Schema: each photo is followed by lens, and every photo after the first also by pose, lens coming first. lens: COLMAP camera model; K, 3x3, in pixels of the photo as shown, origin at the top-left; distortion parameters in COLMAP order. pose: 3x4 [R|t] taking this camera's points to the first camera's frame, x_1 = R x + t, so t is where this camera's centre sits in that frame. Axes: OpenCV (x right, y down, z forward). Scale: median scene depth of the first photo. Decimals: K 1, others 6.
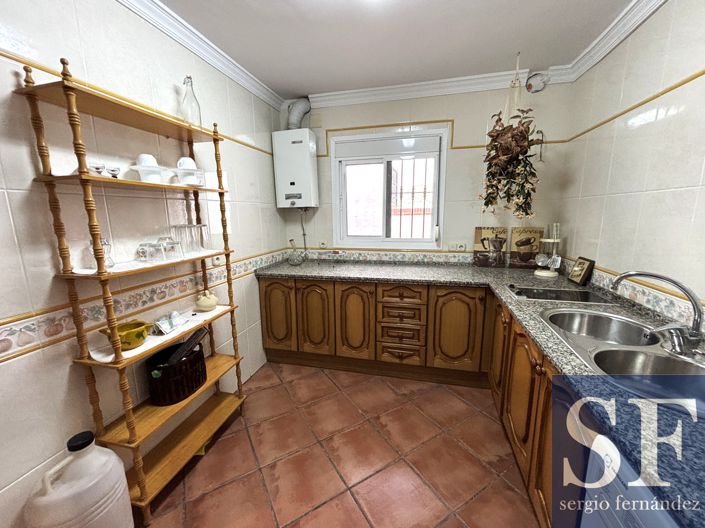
lens RADIAL K [[277.6, 0, 352.5], [0, 277.6, 264.0], [0, 0, 1]] dist [-0.007508, -0.000387]
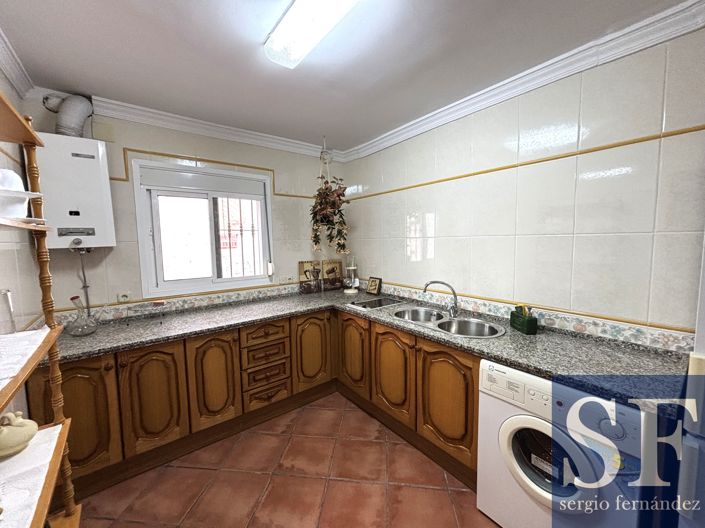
lens RADIAL K [[277.6, 0, 352.5], [0, 277.6, 264.0], [0, 0, 1]] dist [-0.007508, -0.000387]
pose [[0.613366, -0.065442, 0.787083, -0.359331], [0.153947, 0.987353, -0.037875, -0.044104], [-0.774650, 0.144400, 0.615684, 0.097033]]
